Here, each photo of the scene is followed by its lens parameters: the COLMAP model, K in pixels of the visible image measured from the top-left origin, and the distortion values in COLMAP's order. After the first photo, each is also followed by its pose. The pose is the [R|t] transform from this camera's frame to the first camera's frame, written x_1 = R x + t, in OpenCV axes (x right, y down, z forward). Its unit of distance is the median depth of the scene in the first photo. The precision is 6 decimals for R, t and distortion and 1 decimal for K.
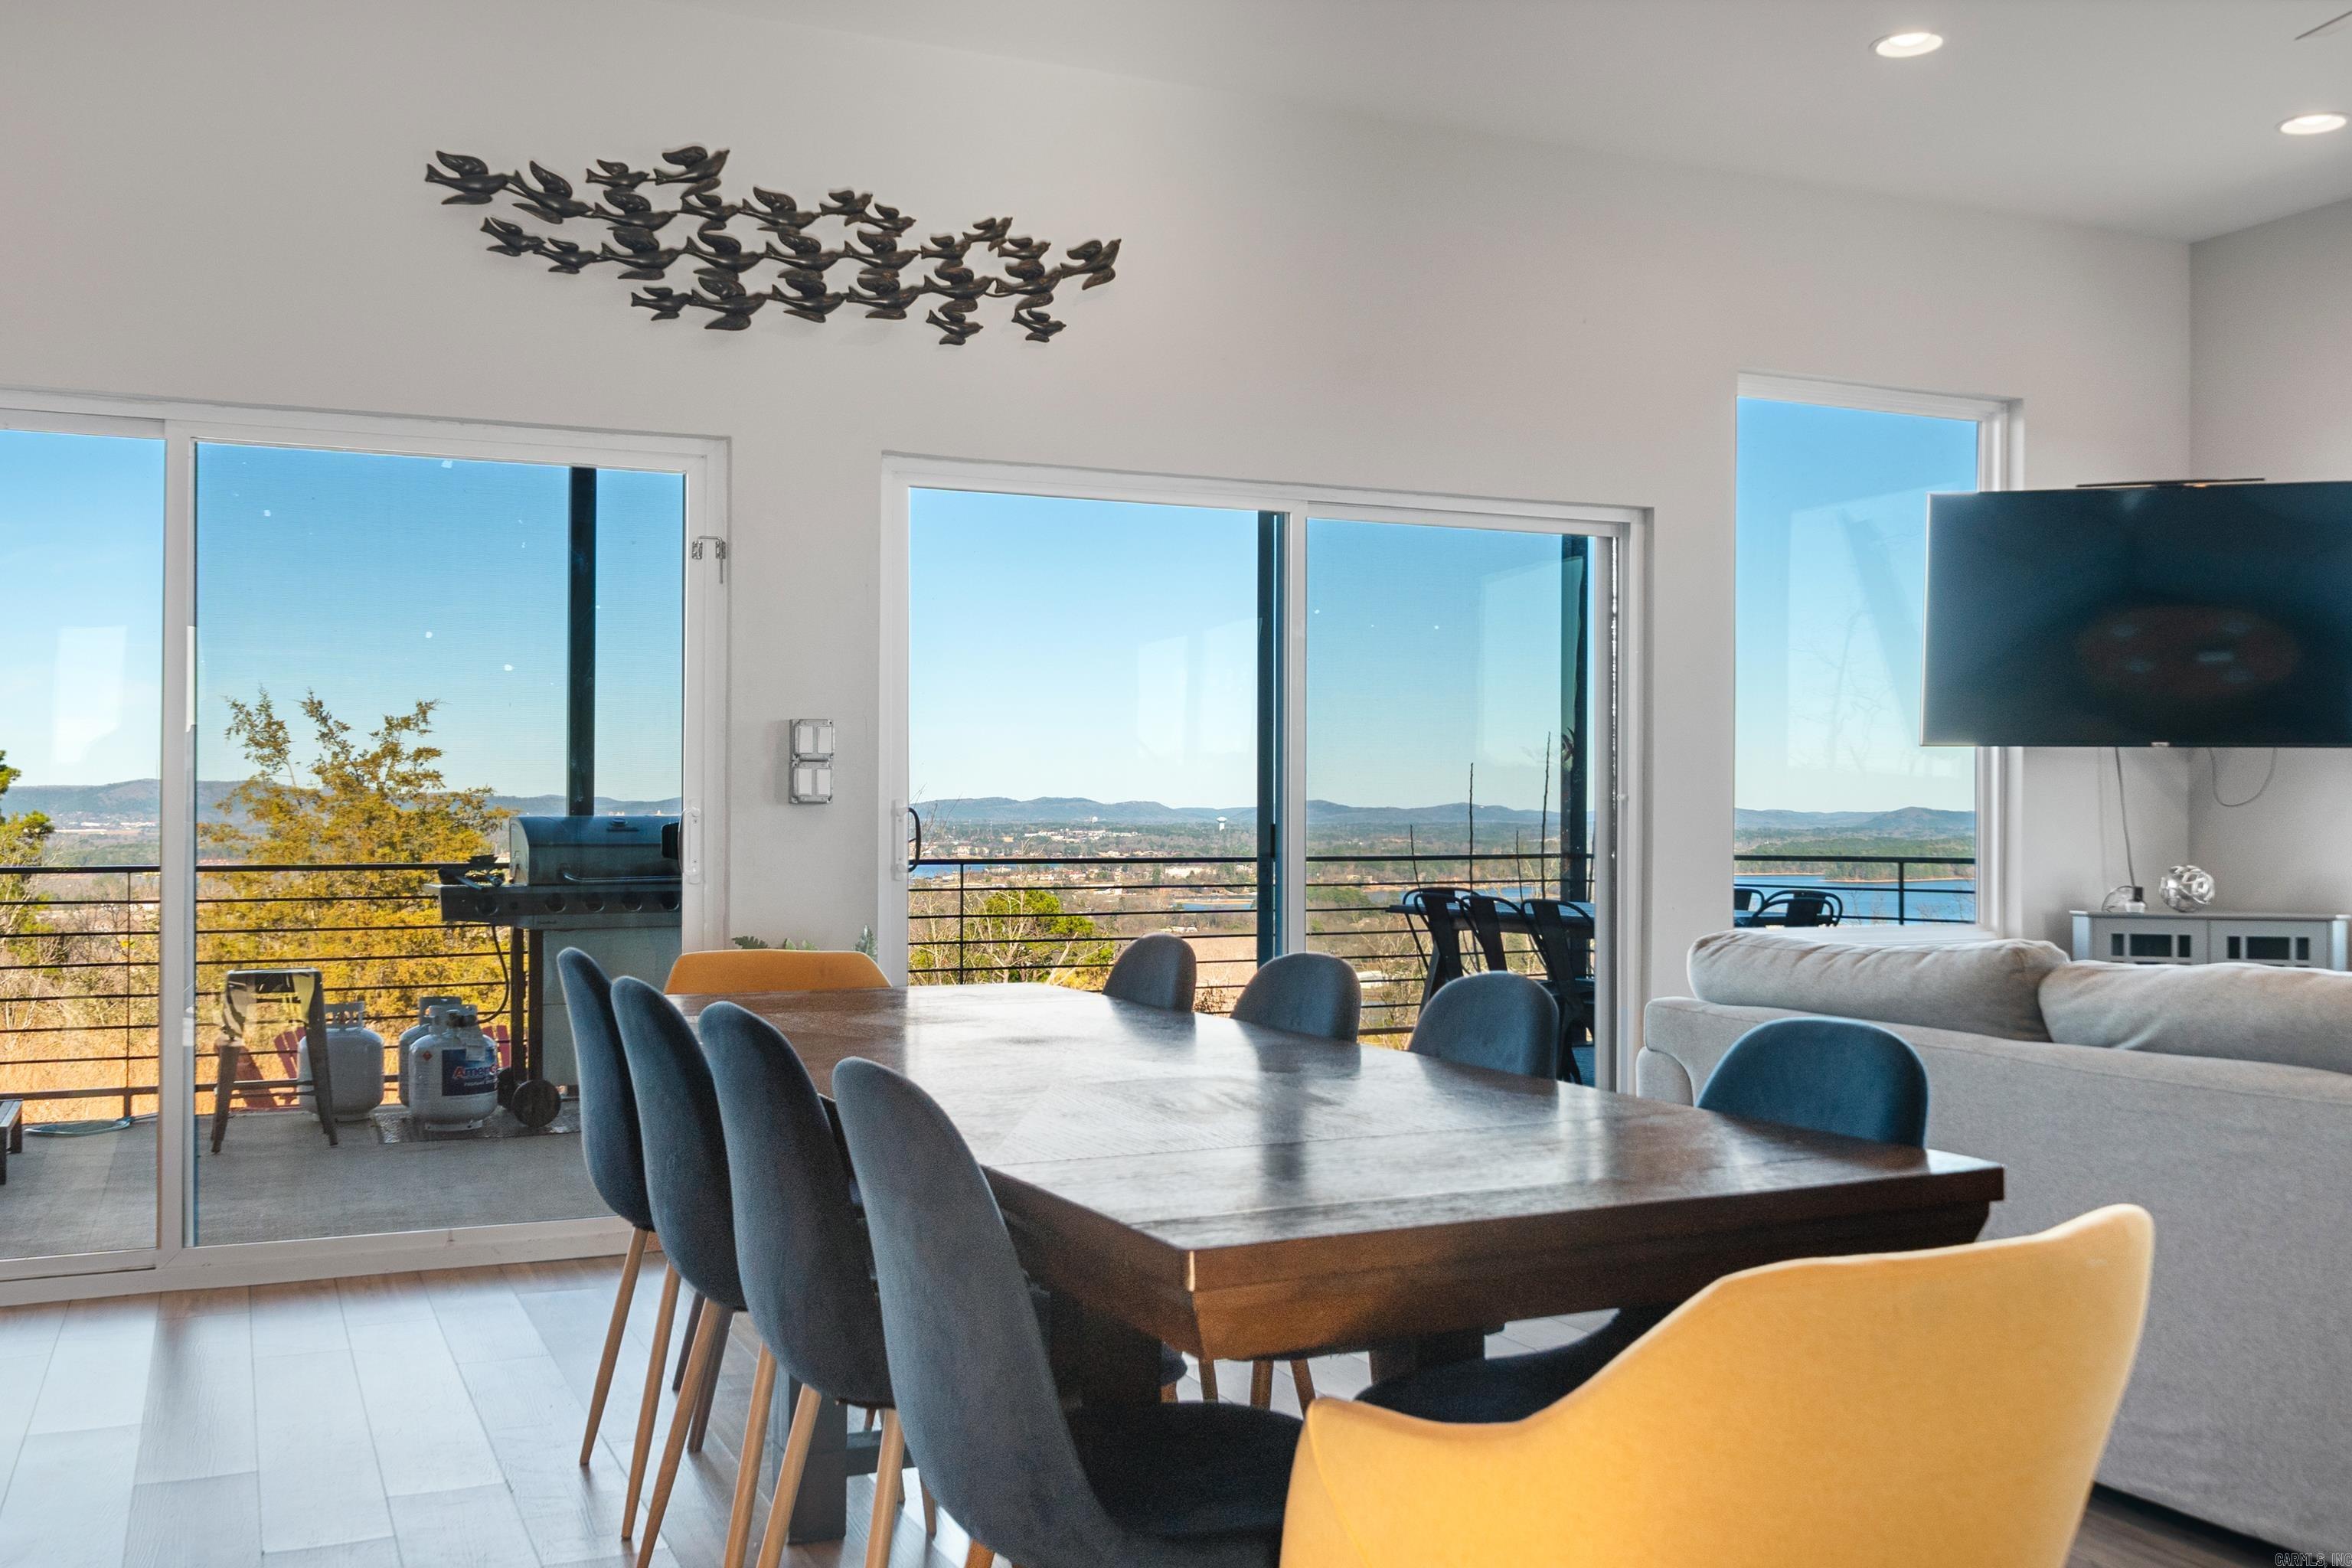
lens RADIAL K [[2068.1, 0, 1181.5], [0, 2068.1, 807.2], [0, 0, 1]] dist [-0.008152, 0.002840]
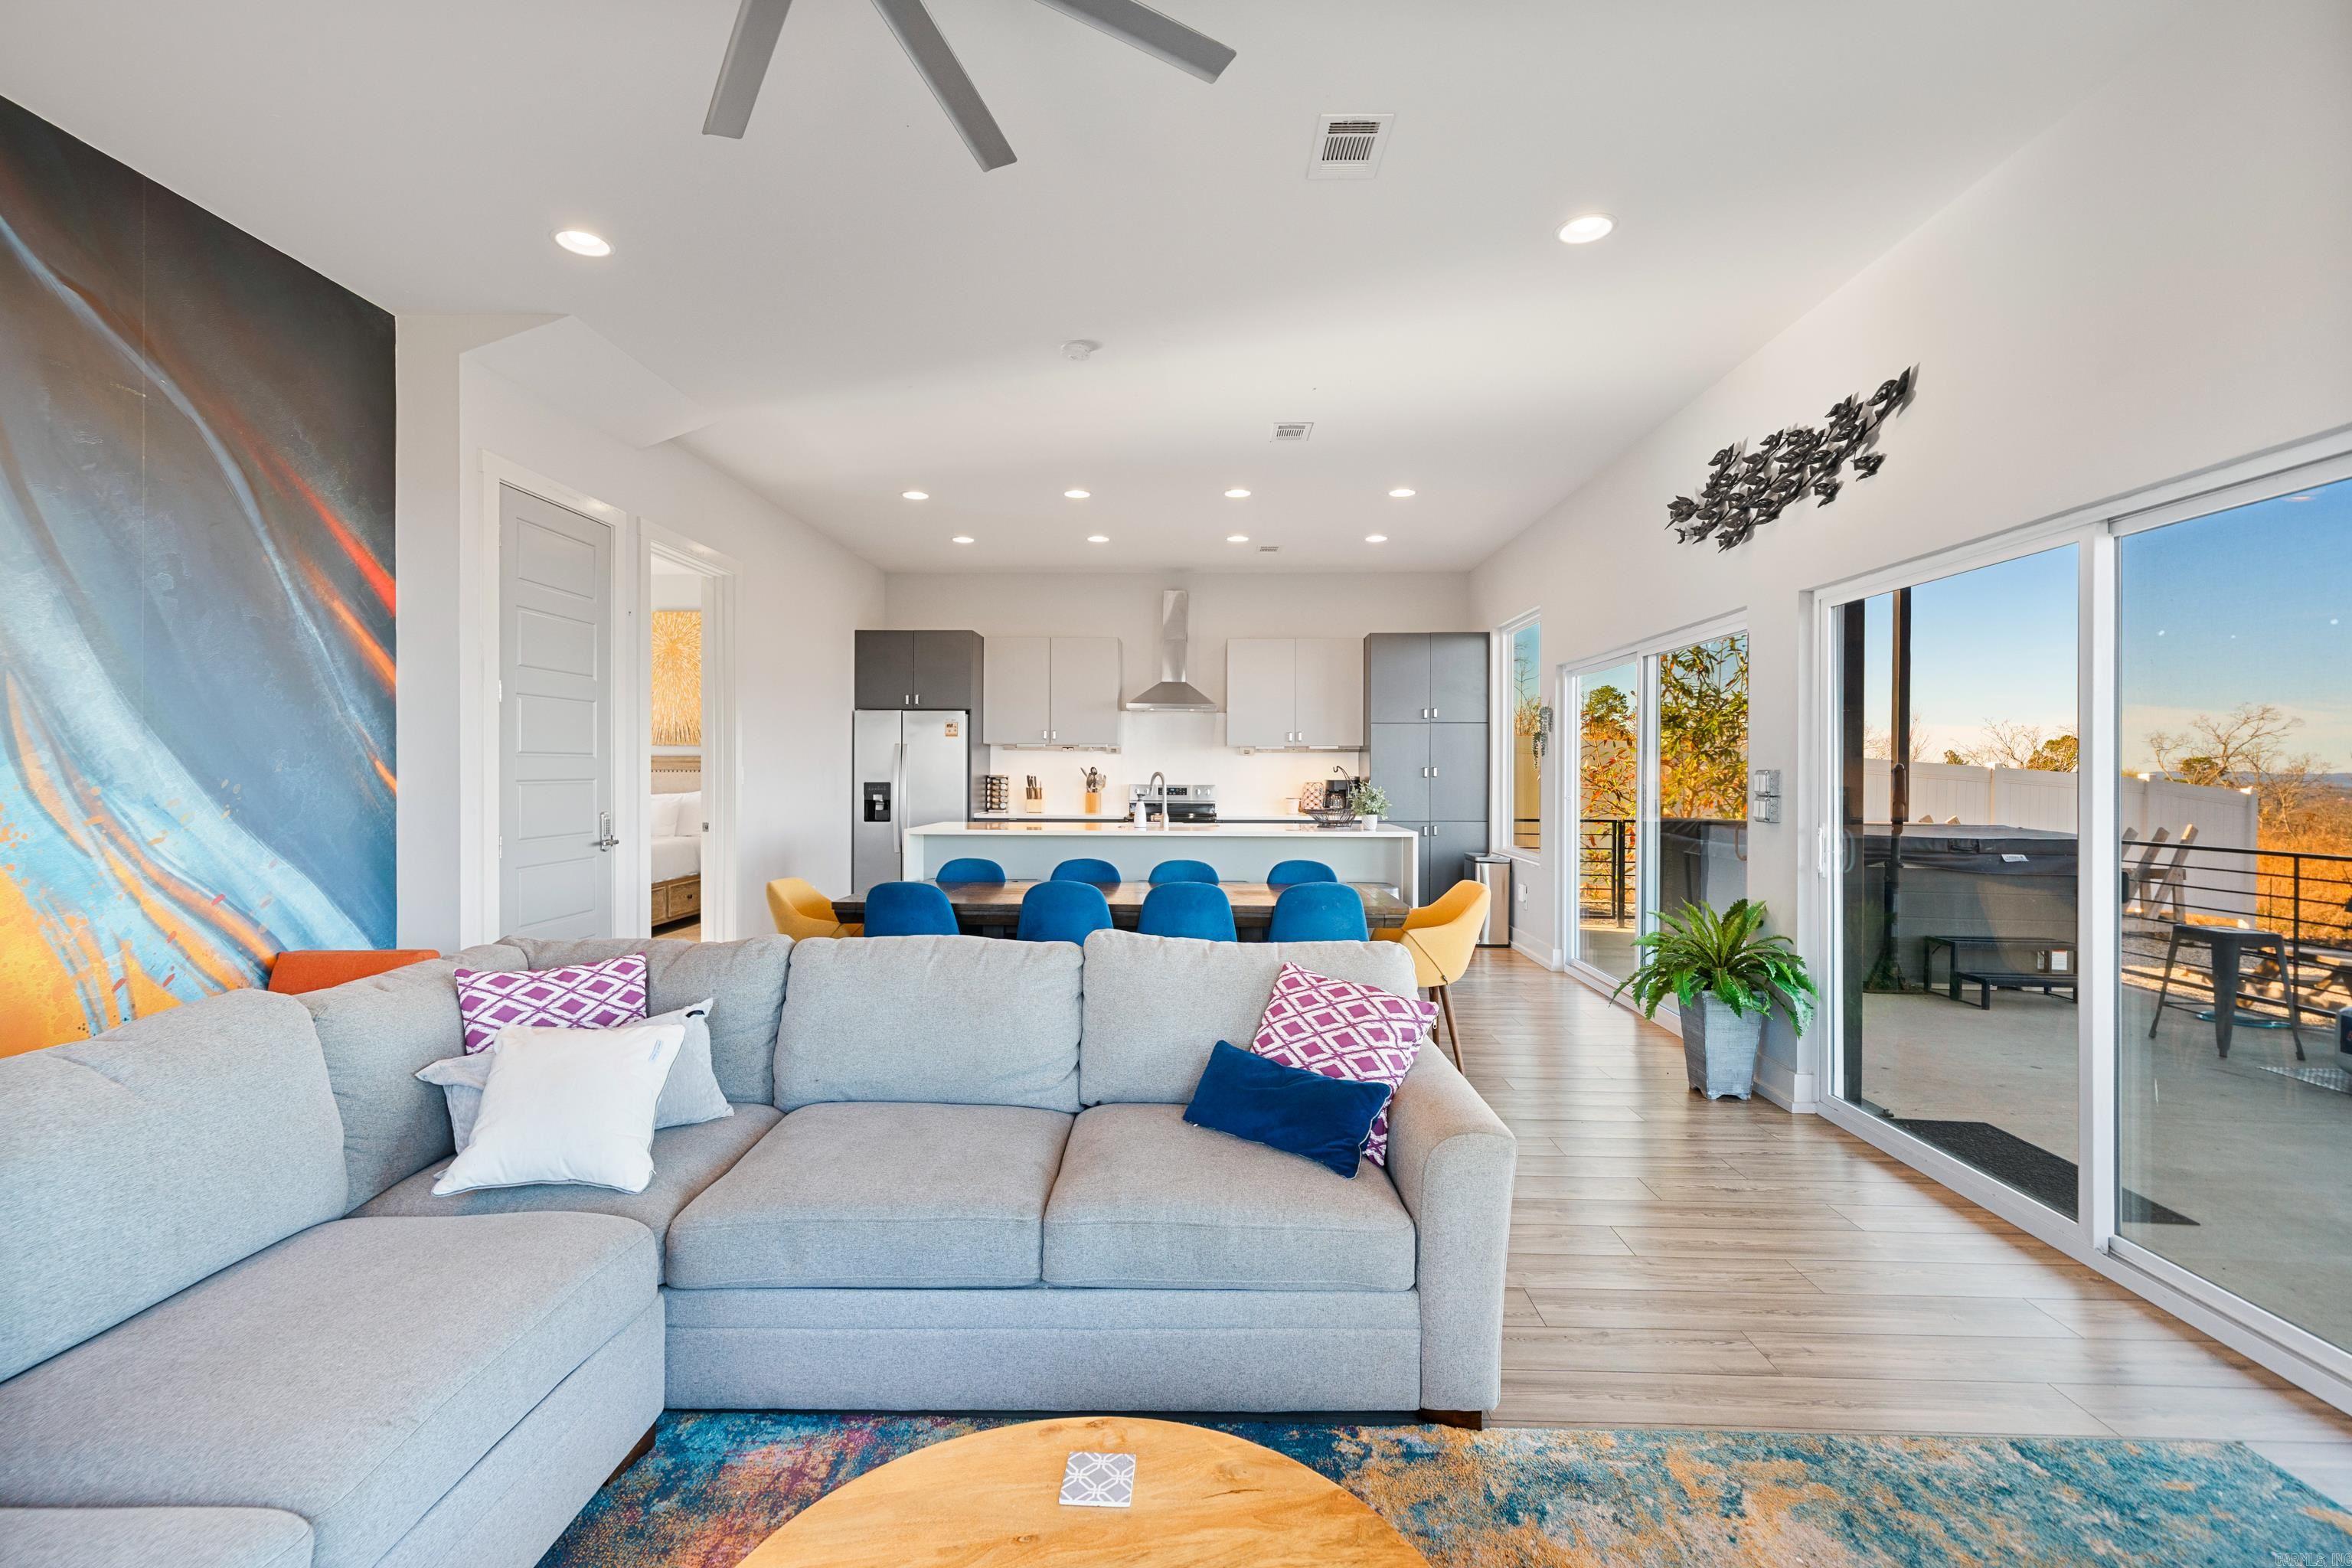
lens RADIAL K [[1024.9, 0, 1168.6], [0, 1024.9, 780.6], [0, 0, 1]] dist [-0.004019, -0.000202]
pose [[-0.446782, 0.004811, -0.894630, 0.730712], [-0.002773, 0.999973, 0.006762, -0.037736], [0.894638, 0.005502, -0.446757, 0.922507]]
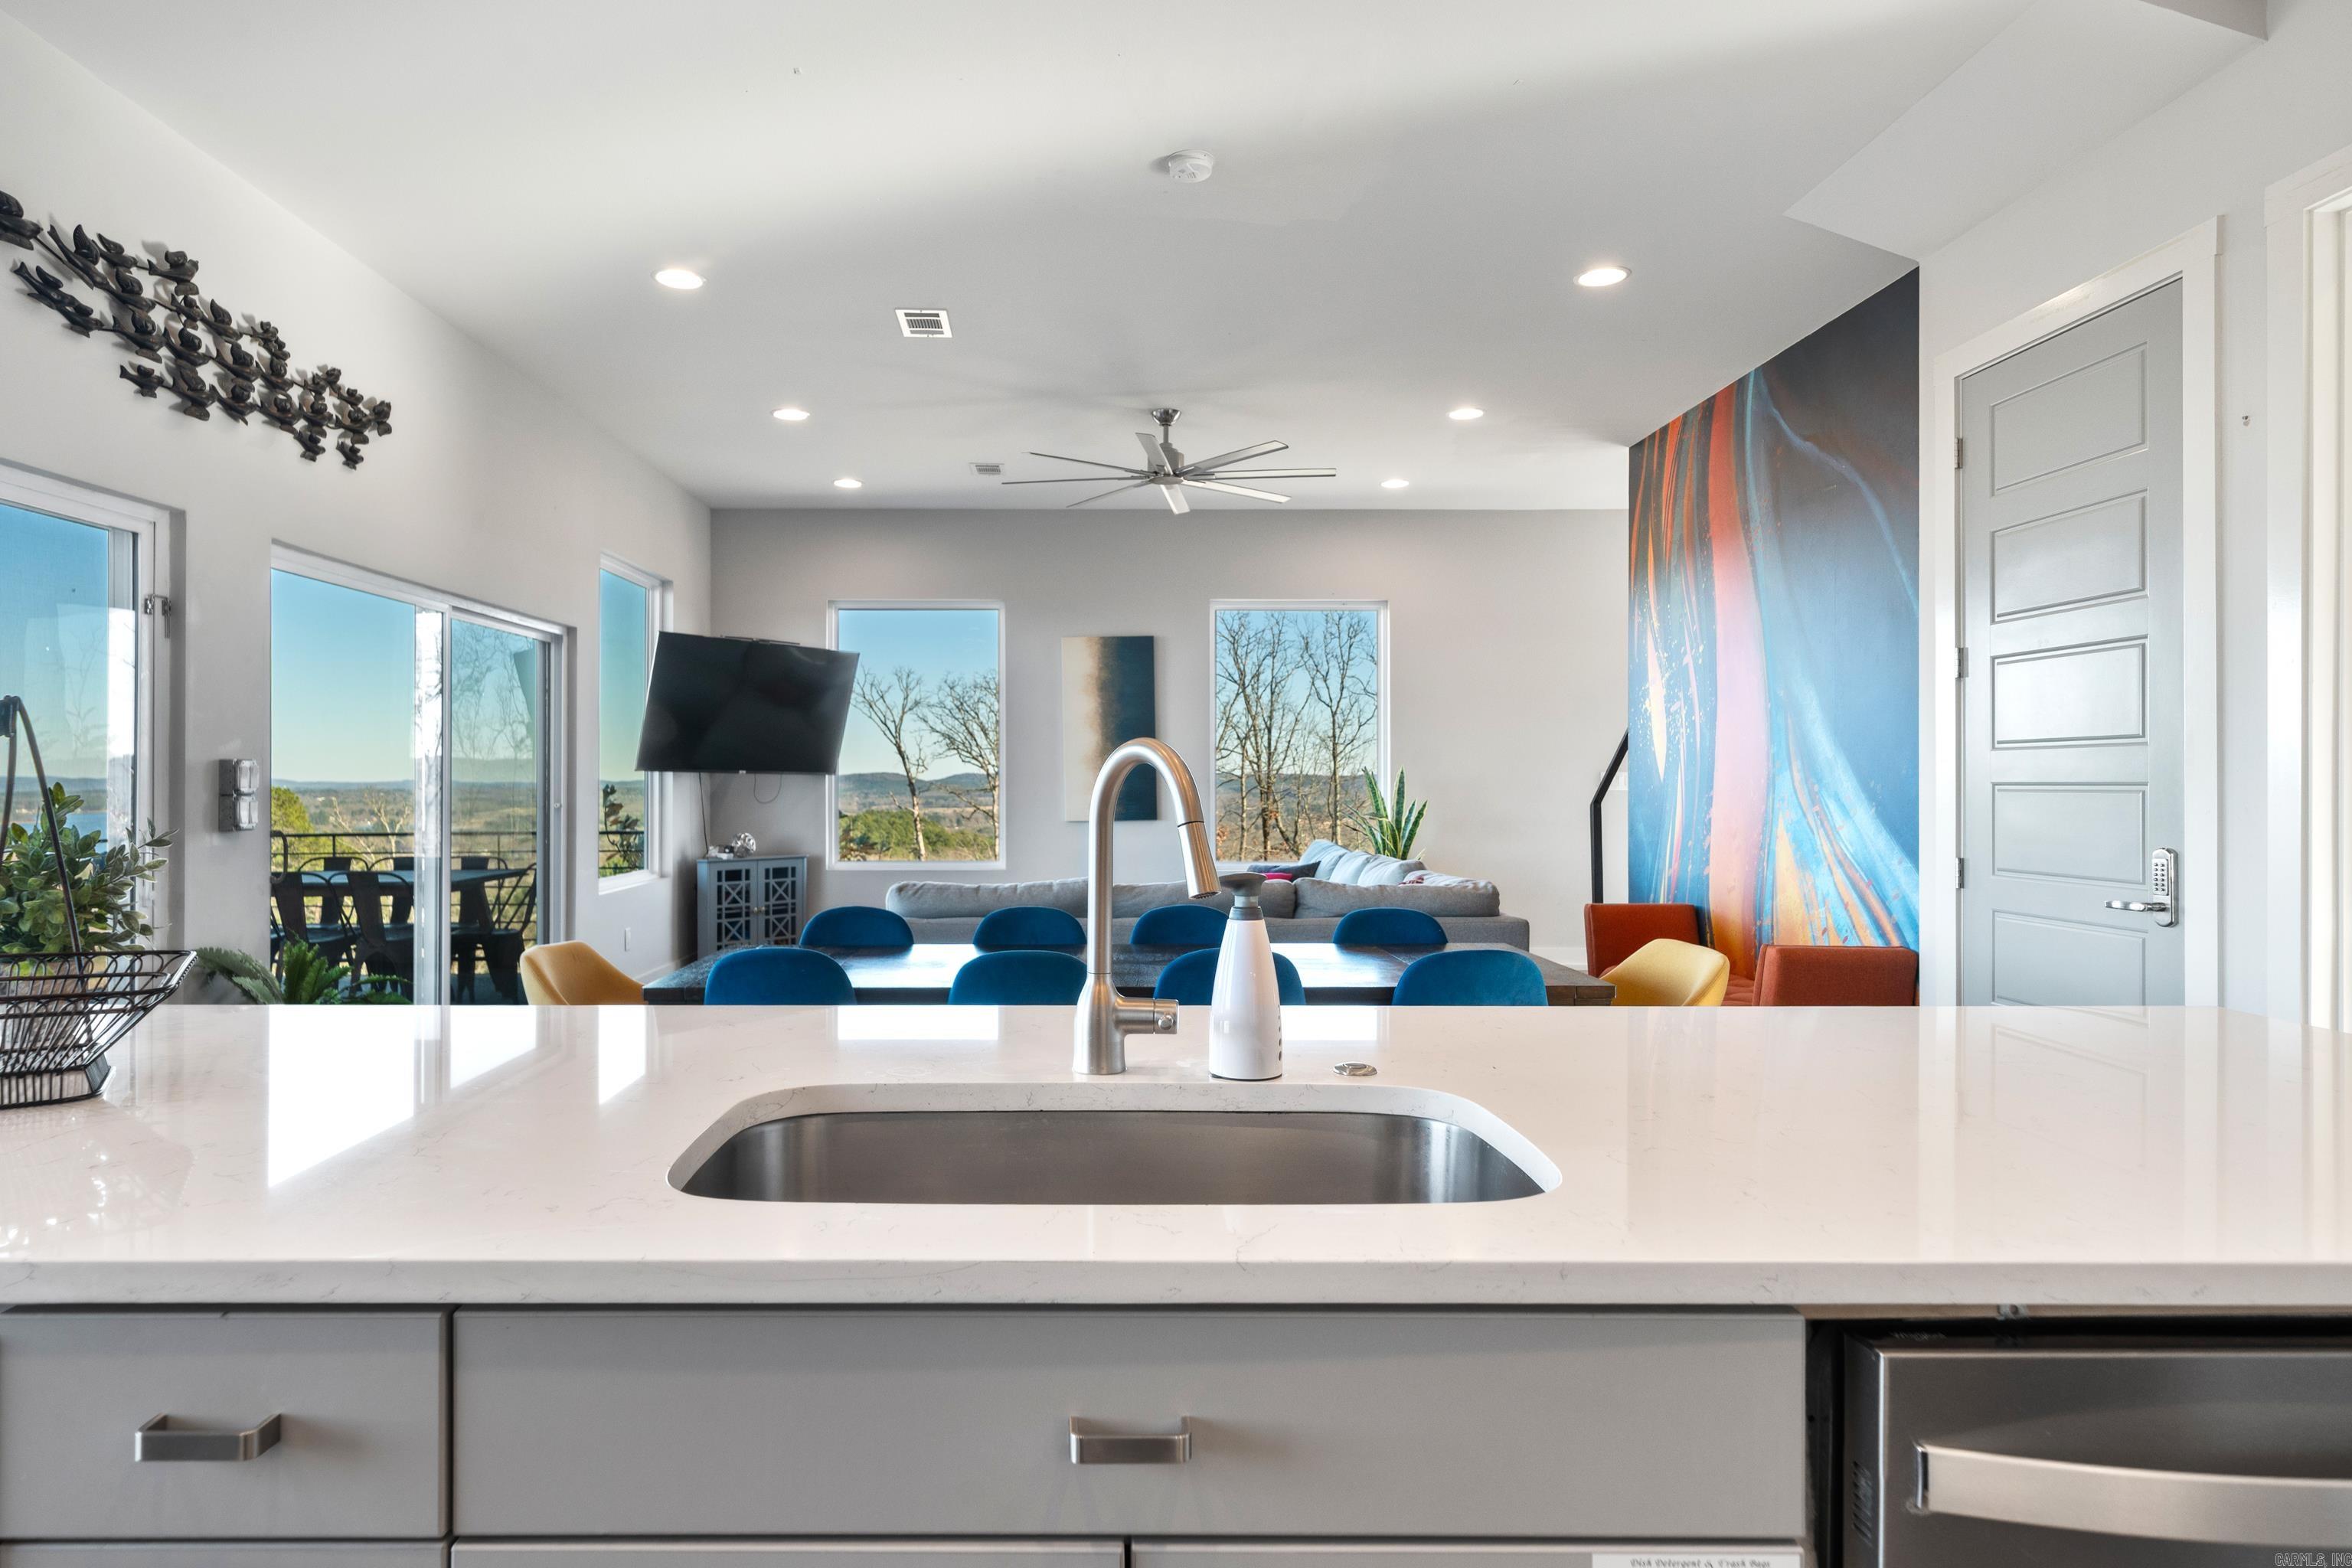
lens RADIAL K [[1302.8, 0, 1069.2], [0, 1302.8, 782.0], [0, 0, 1]] dist [-0.001711, -0.000499]
pose [[0.429557, -0.001571, 0.903038, -0.635019], [-0.002982, 0.999991, 0.003158, -0.032592], [-0.903035, -0.004050, 0.429549, 0.245545]]
